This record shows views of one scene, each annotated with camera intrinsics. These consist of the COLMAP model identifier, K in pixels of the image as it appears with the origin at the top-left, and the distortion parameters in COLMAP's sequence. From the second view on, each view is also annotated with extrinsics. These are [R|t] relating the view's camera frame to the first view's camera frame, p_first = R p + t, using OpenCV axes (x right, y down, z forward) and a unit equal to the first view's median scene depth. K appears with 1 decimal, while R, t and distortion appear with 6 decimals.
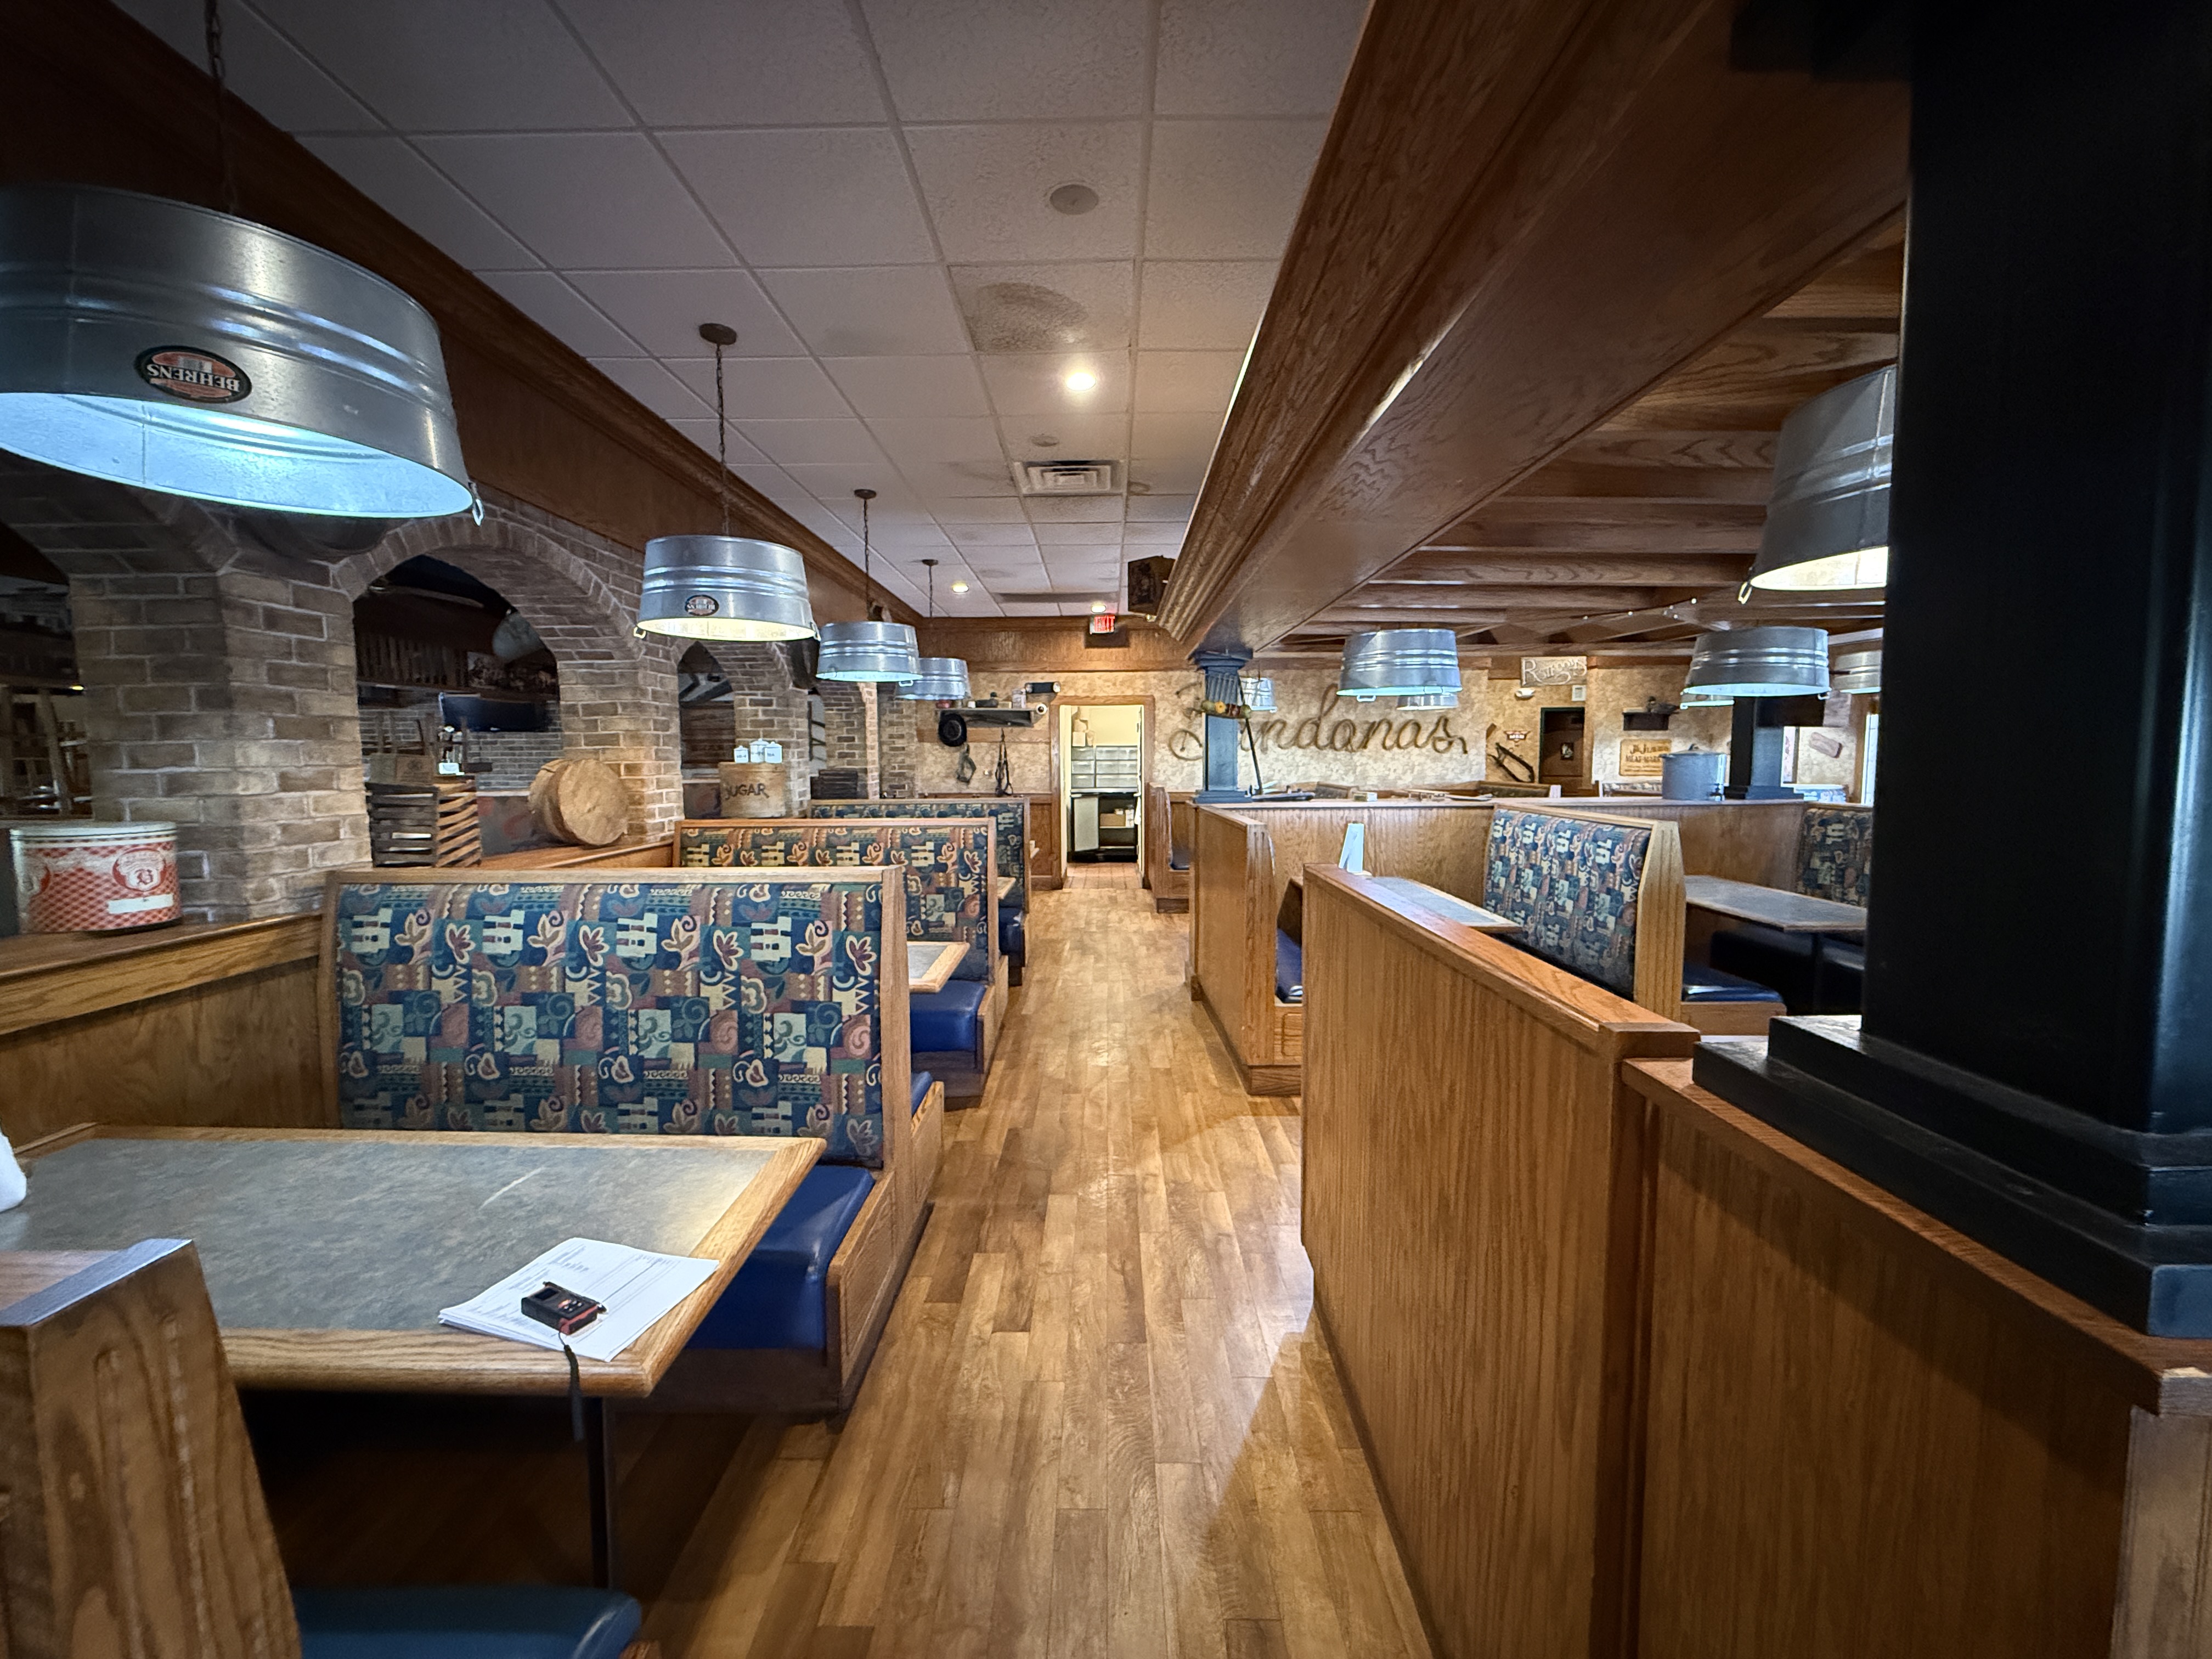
lens RADIAL K [[876.1, 0, 1097.7], [0, 876.1, 824.1], [0, 0, 1]] dist [-0.000360, -0.000571]
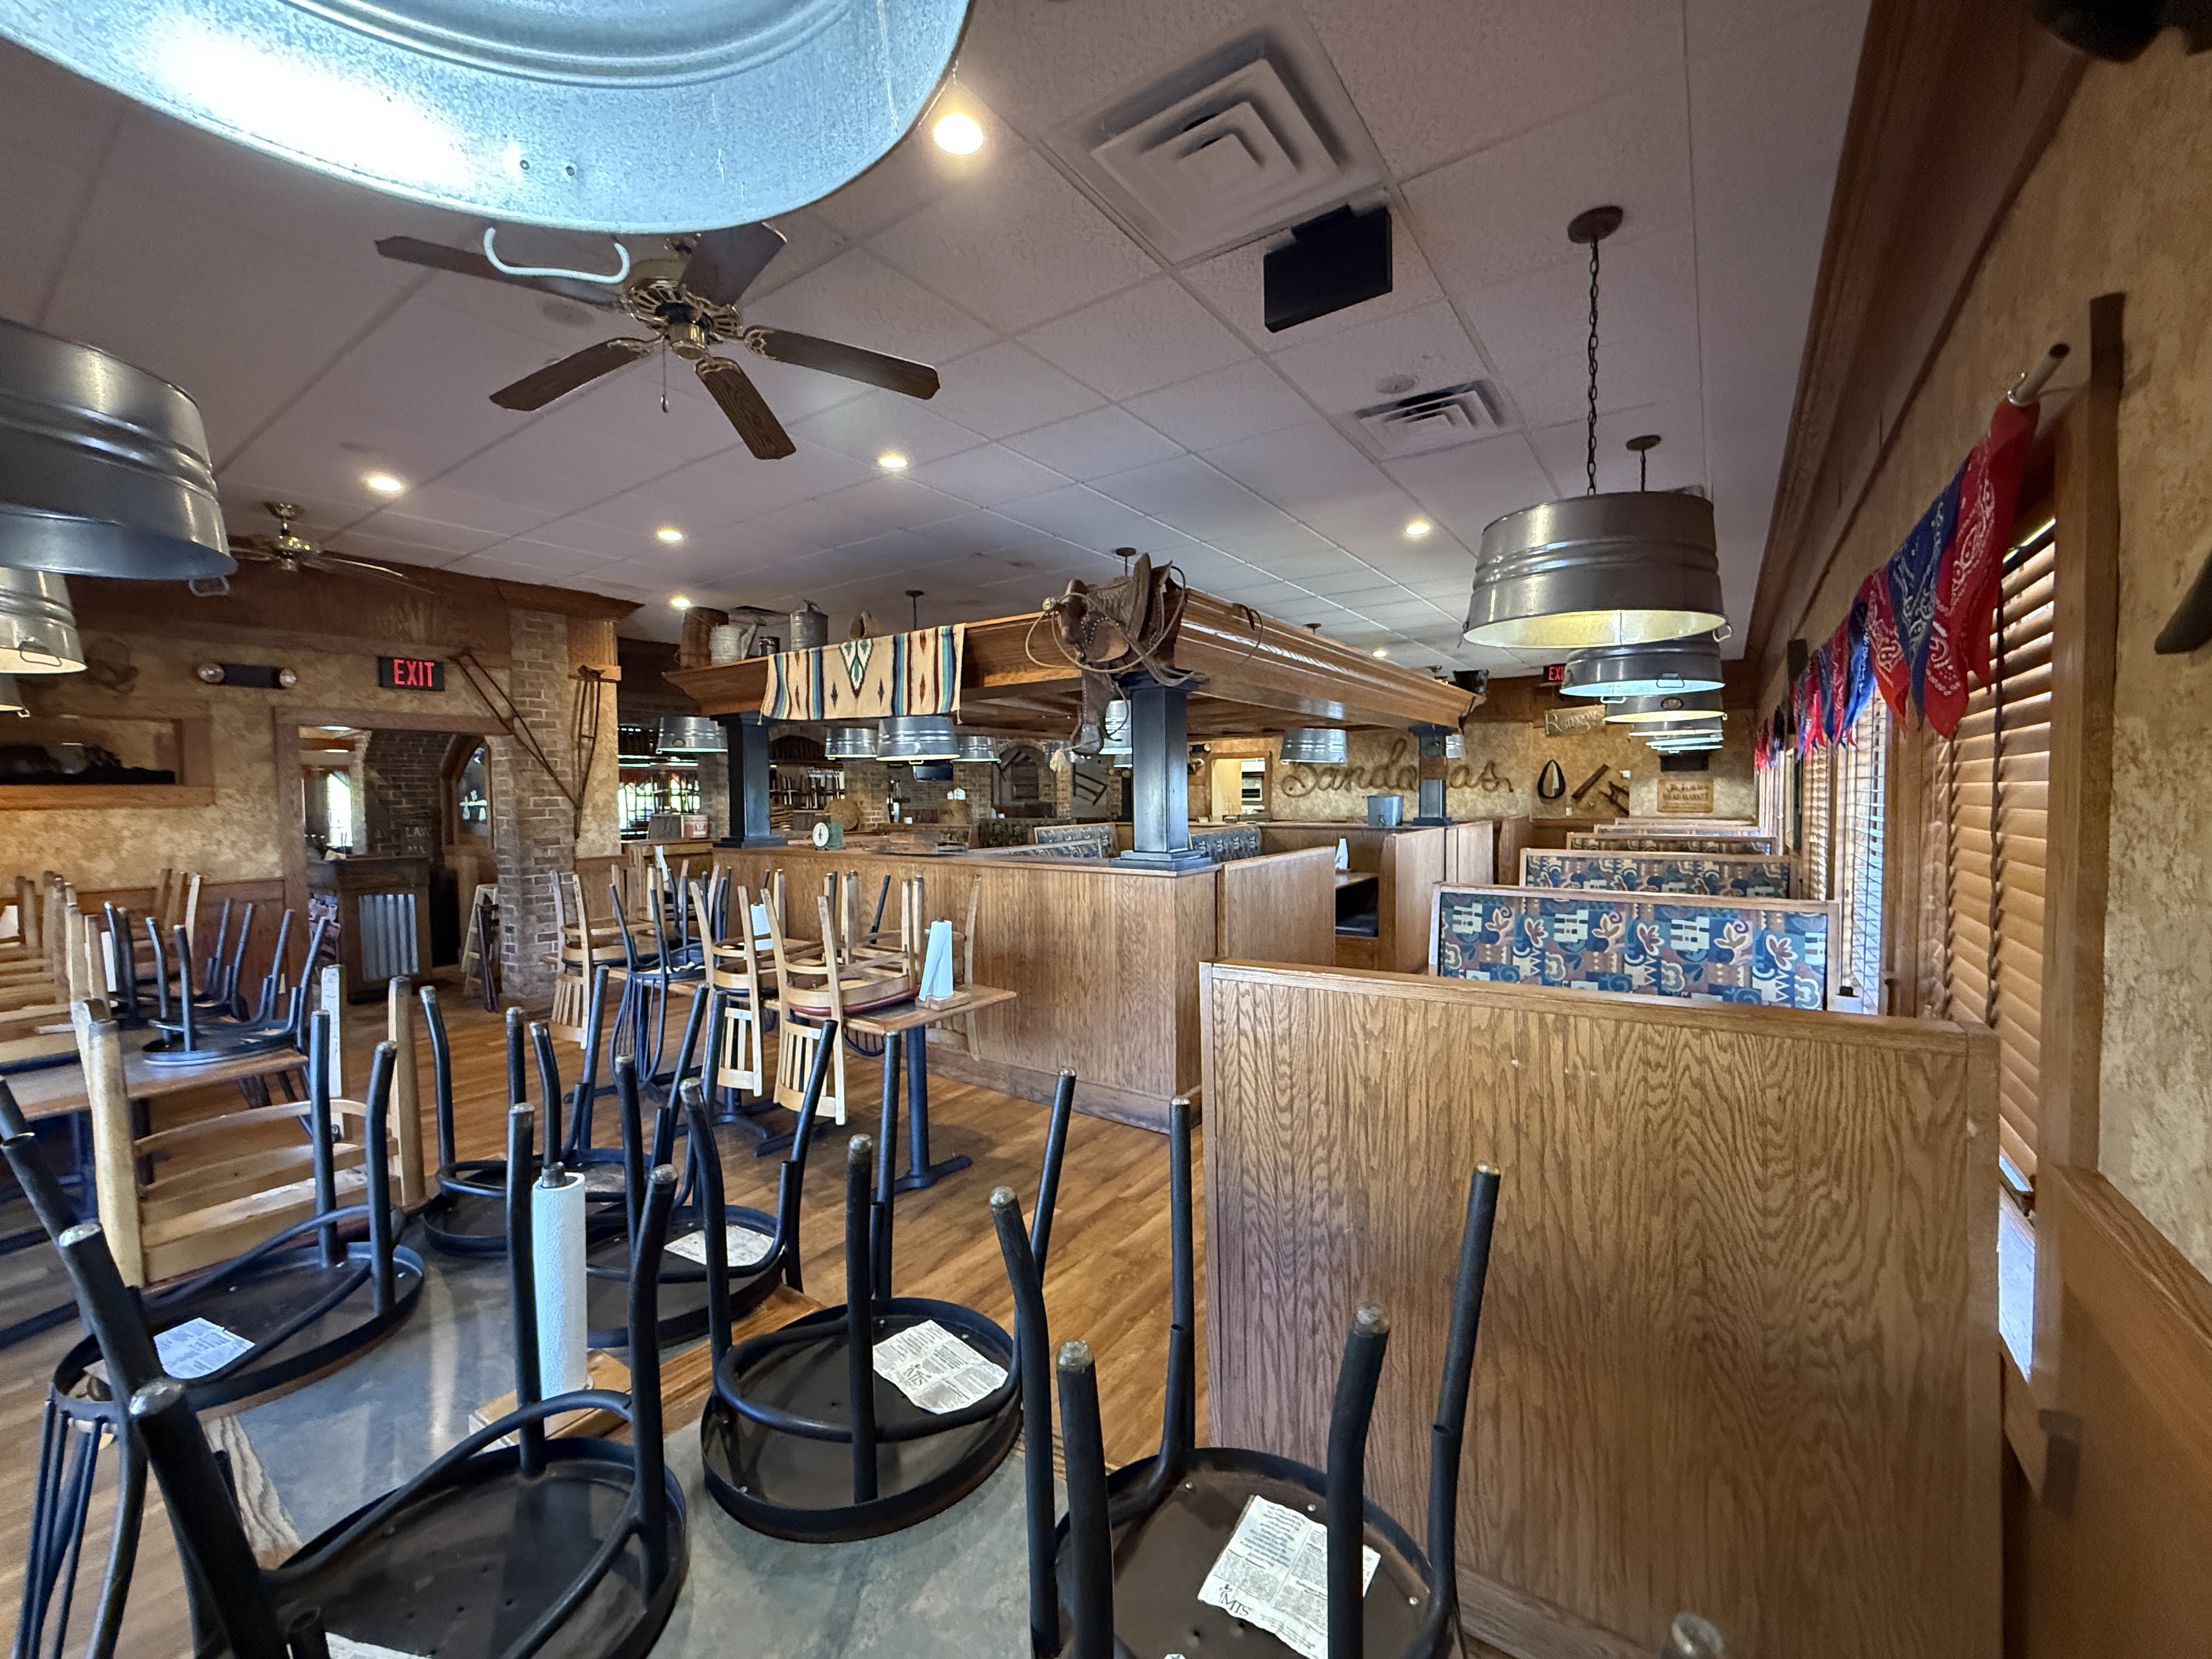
lens RADIAL K [[876.1, 0, 1103.2], [0, 876.1, 822.4], [0, 0, 1]] dist [-0.000360, -0.000571]
pose [[0.828263, 0.019598, -0.559996, 0.635180], [-0.039771, 0.998924, -0.023865, 0.012379], [0.558926, 0.042038, 0.828151, -0.314654]]
